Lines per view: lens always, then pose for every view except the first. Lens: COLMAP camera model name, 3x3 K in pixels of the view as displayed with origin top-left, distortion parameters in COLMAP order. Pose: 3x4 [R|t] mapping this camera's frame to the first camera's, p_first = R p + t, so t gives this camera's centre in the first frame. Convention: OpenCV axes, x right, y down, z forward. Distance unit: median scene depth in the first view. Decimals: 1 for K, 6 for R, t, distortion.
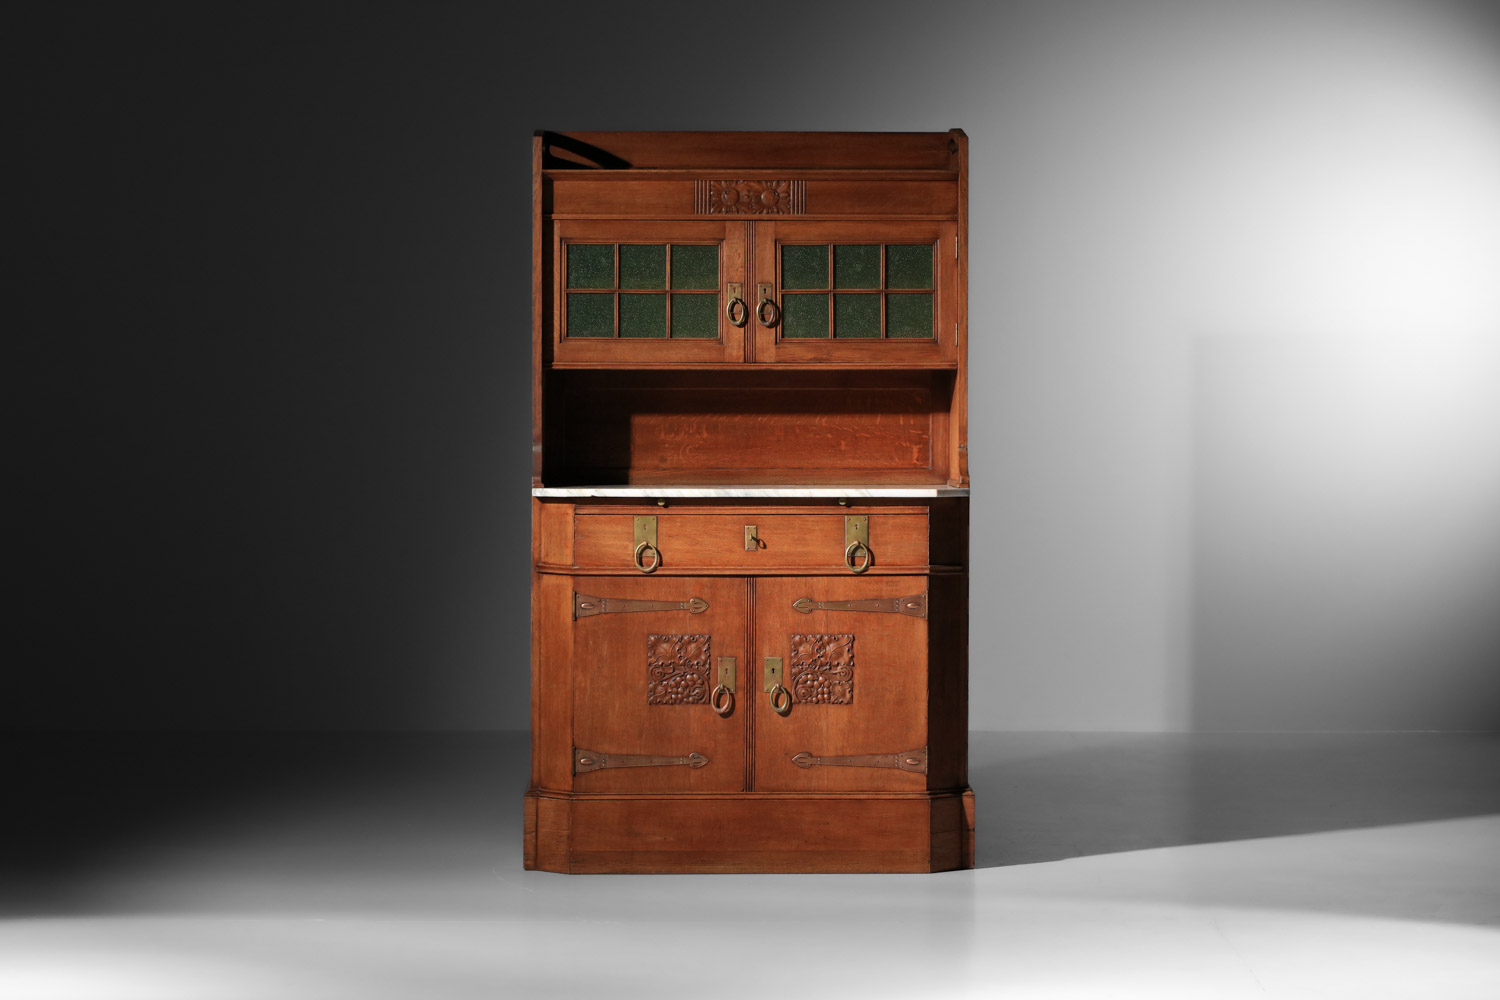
lens RADIAL K [[4363.6, 0, 750.0], [0, 4363.6, 500.0], [0, 0, 1]] dist [-0.081405, 1.070138]
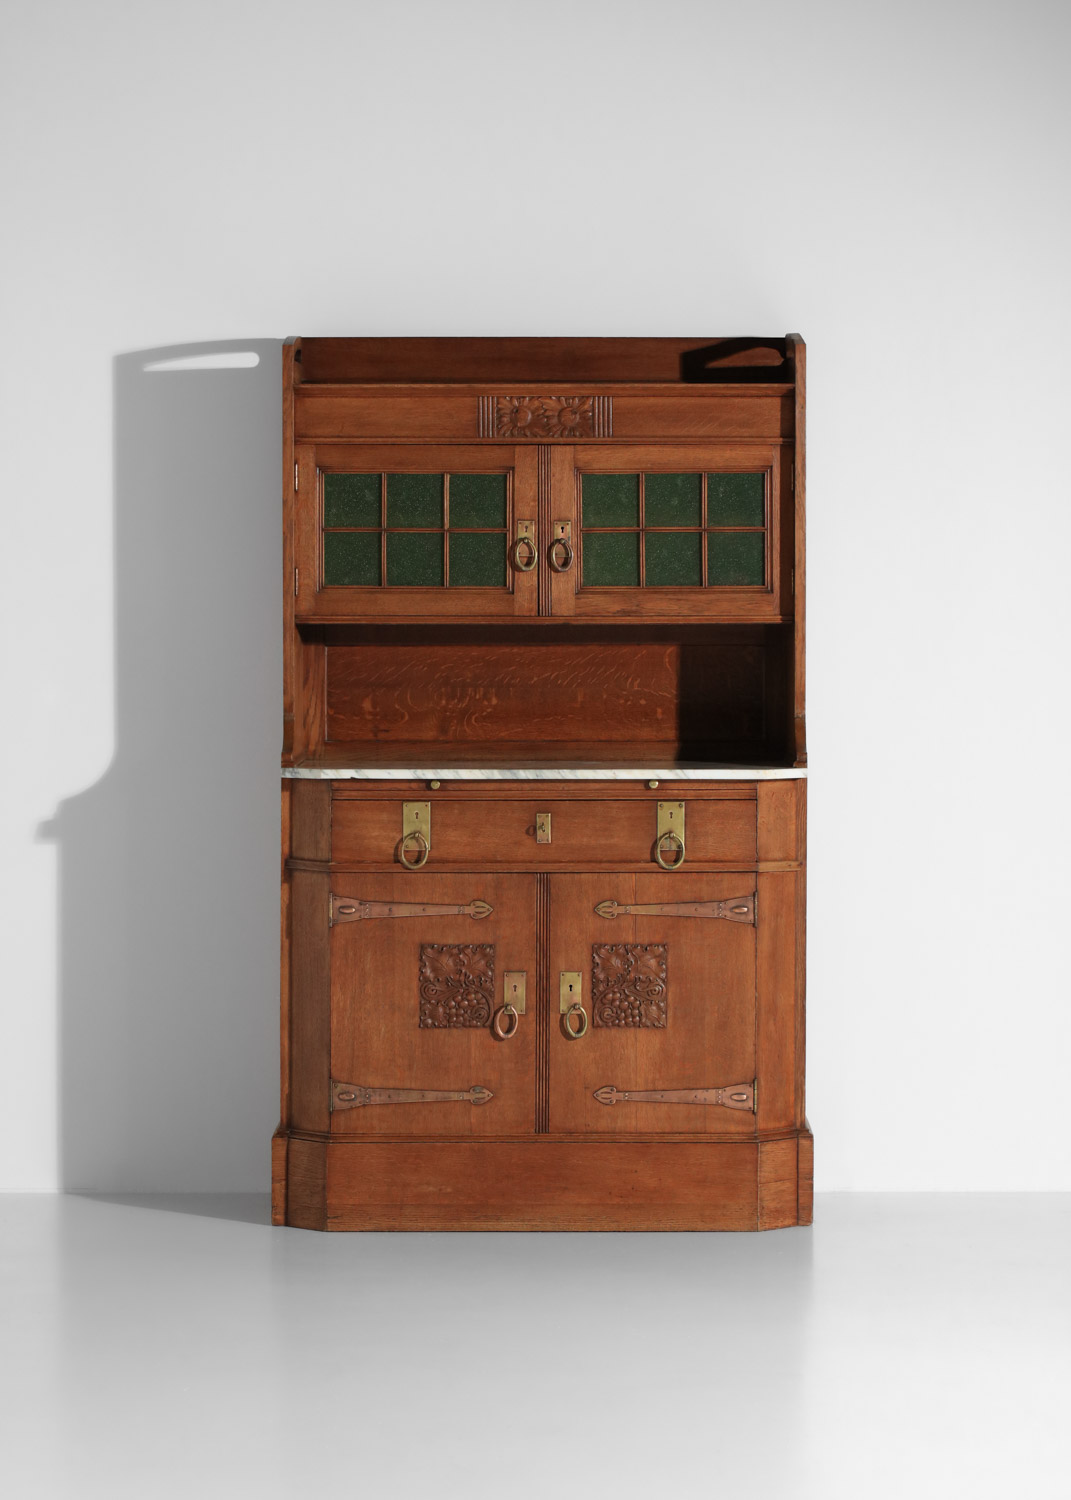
lens RADIAL K [[4702.1, 0, 535.5], [0, 4702.1, 750.0], [0, 0, 1]] dist [-0.060282, 1.299431]
pose [[0.999650, -0.000421, -0.026468, 0.022361], [0.000636, 0.999967, 0.008100, -0.013386], [0.026463, -0.008114, 0.999617, 0.105245]]
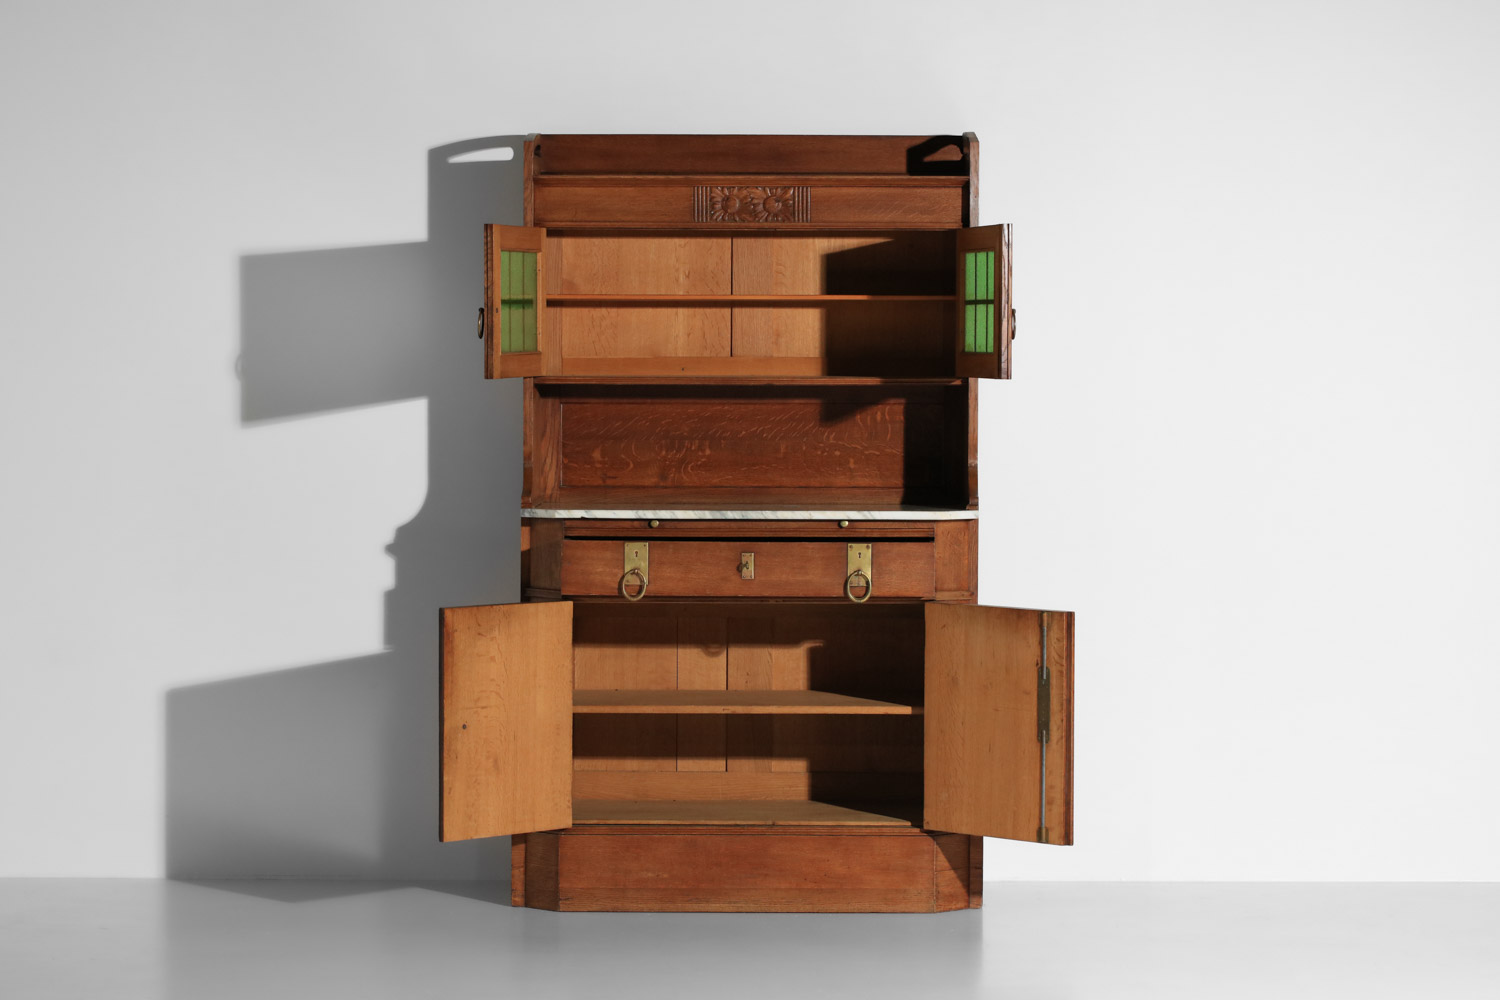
lens RADIAL K [[4363.6, 0, 750.0], [0, 4363.6, 500.0], [0, 0, 1]] dist [-0.081405, 1.070138]
pose [[0.999424, 0.002854, -0.033812, 0.032766], [-0.002705, 0.999986, 0.004446, -0.009010], [0.033825, -0.004351, 0.999418, 0.044884]]
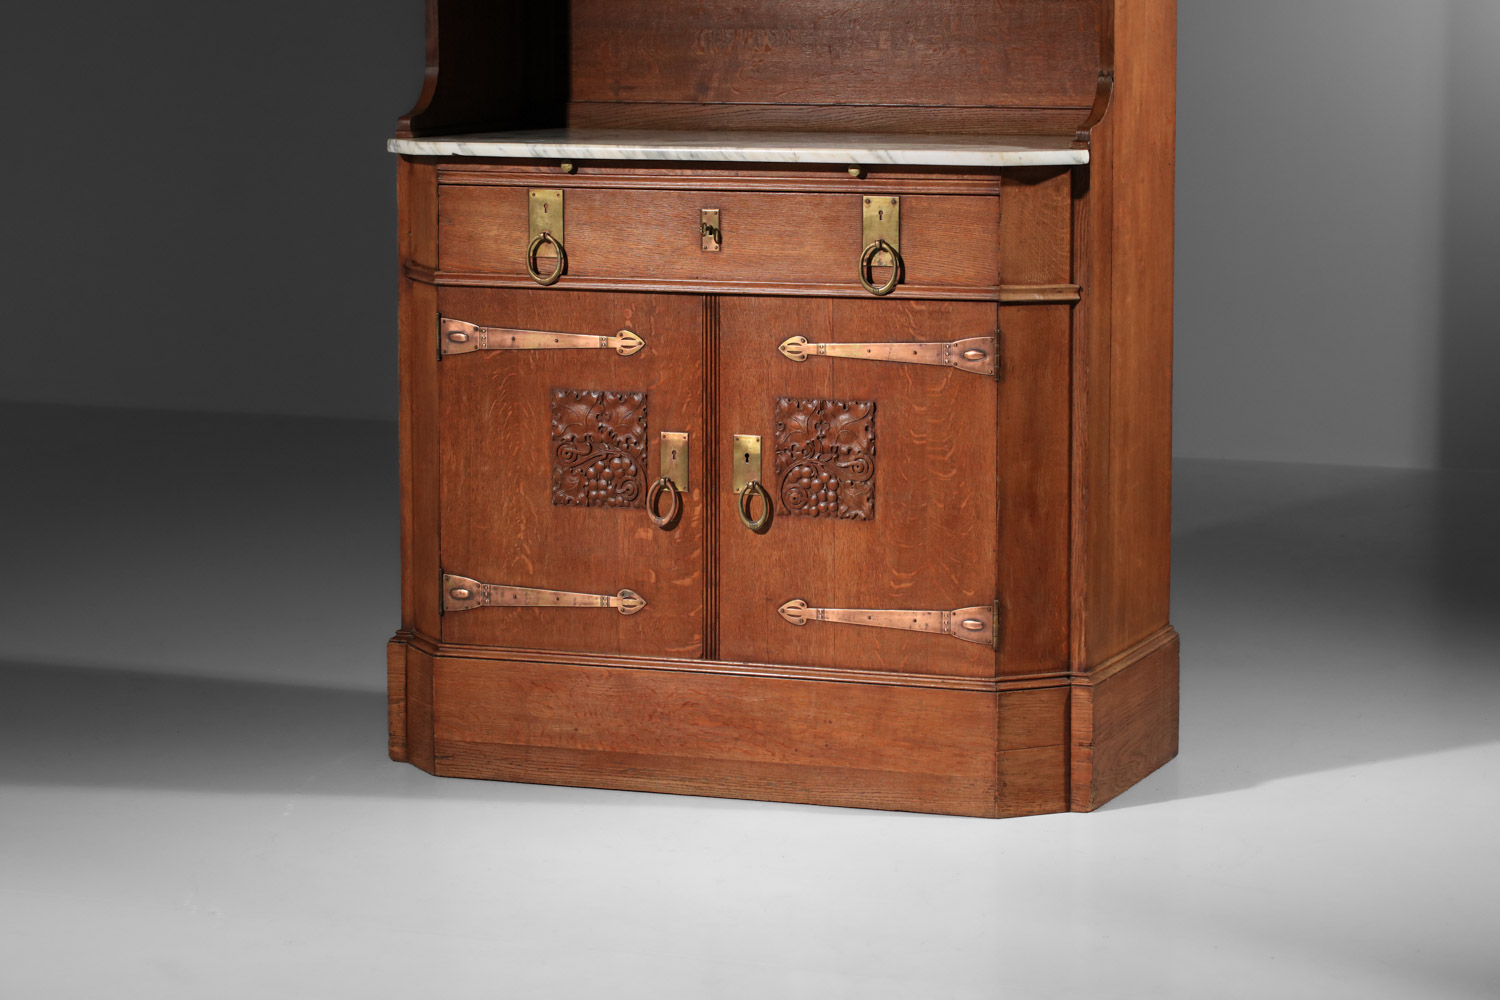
lens RADIAL K [[4363.6, 0, 750.0], [0, 4363.6, 500.0], [0, 0, 1]] dist [-0.081405, 1.070138]
pose [[0.920744, 0.047008, -0.387324, 0.232593], [-0.007277, 0.994612, 0.103411, -0.015749], [0.390098, -0.092396, 0.916126, 0.462560]]
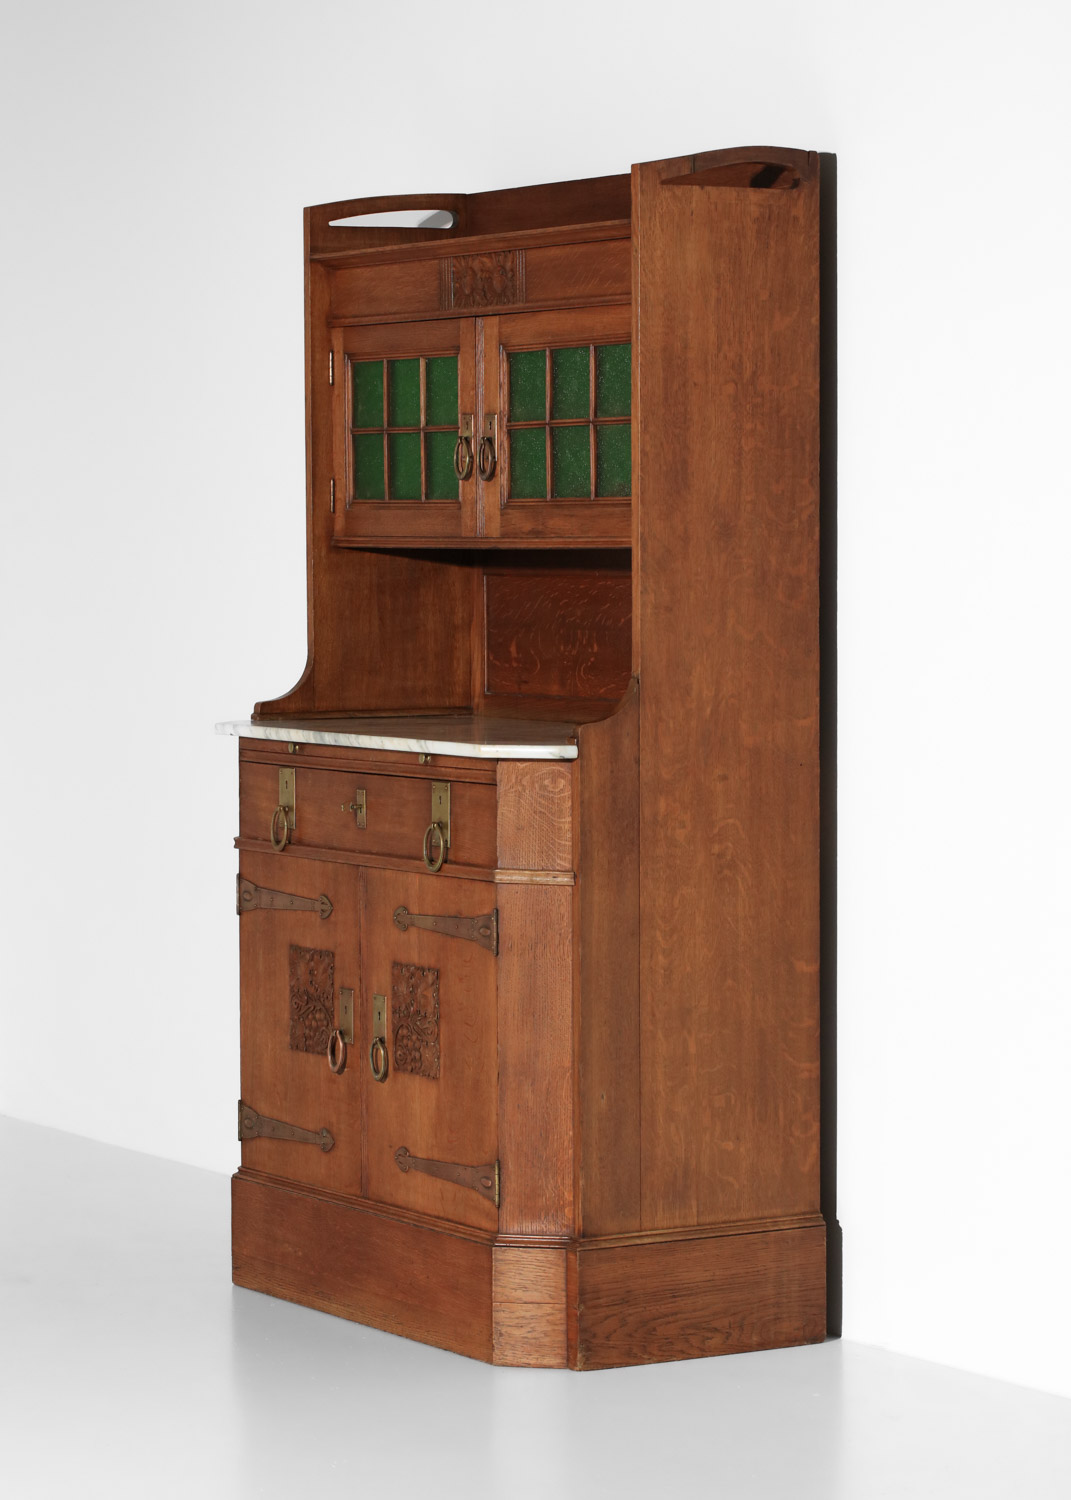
lens RADIAL K [[4702.1, 0, 535.5], [0, 4702.1, 750.0], [0, 0, 1]] dist [-0.060282, 1.299431]
pose [[0.481553, 0.040121, -0.875498, 0.623479], [-0.022214, 0.999189, 0.033571, -0.024005], [0.876135, 0.003282, 0.482054, 0.683935]]
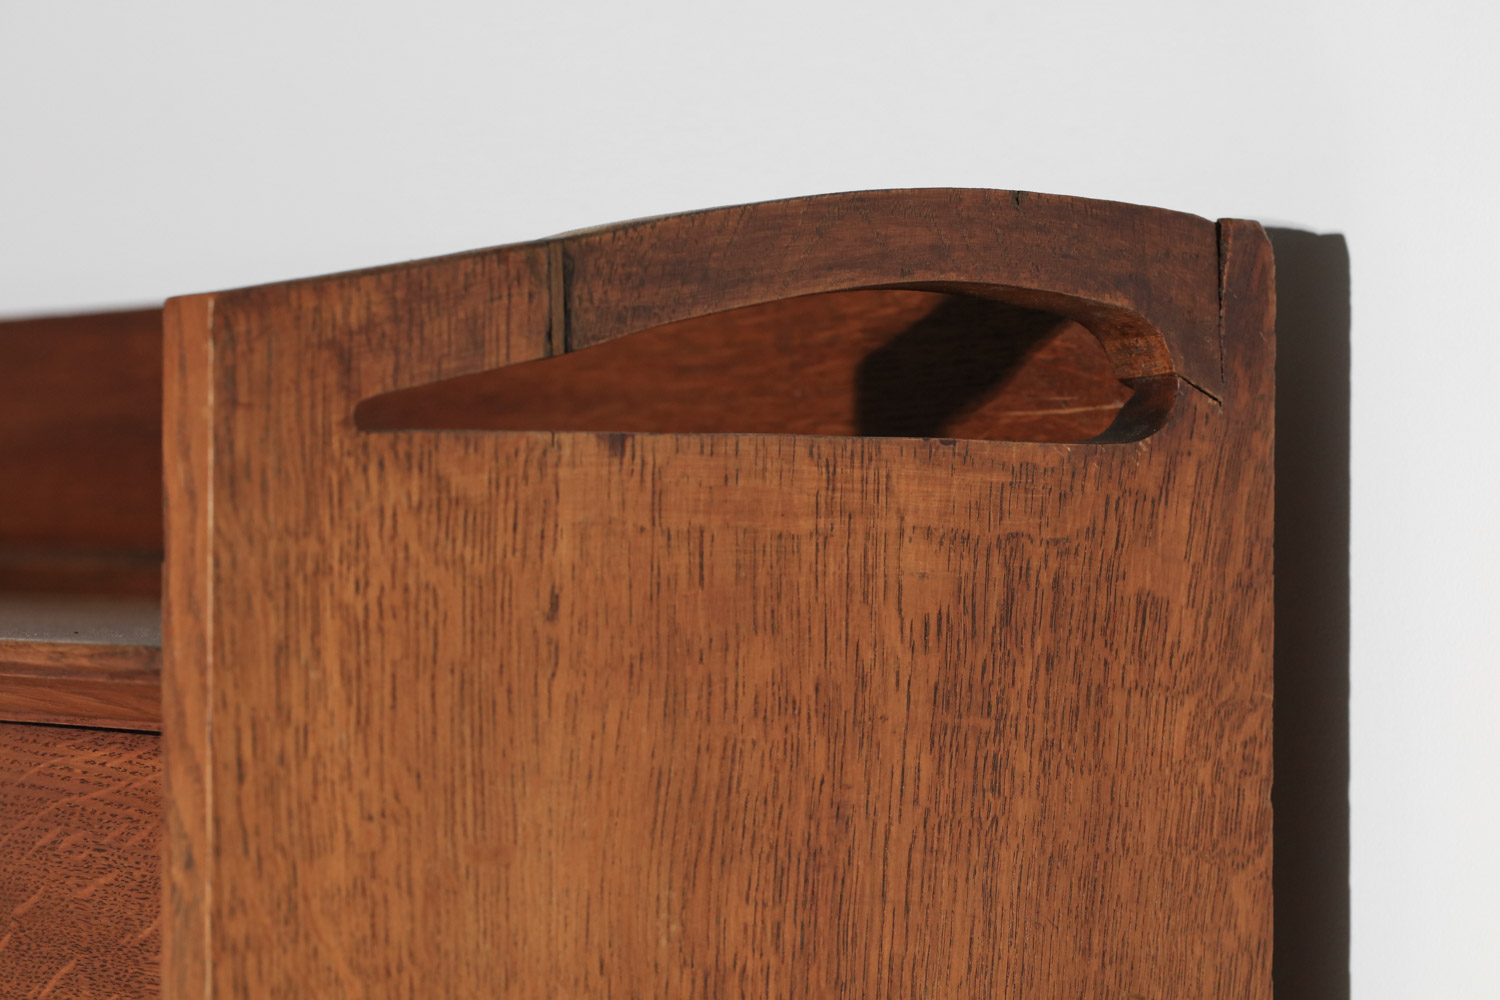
lens RADIAL K [[4487.9, 0, 750.0], [0, 4487.9, 500.0], [0, 0, 1]] dist [-0.078661, 1.098296]
pose [[0.551374, -0.003085, -0.834252, 0.122561], [-0.028486, 0.999340, -0.022522, -0.079780], [0.833772, 0.036182, 0.550923, 0.979307]]
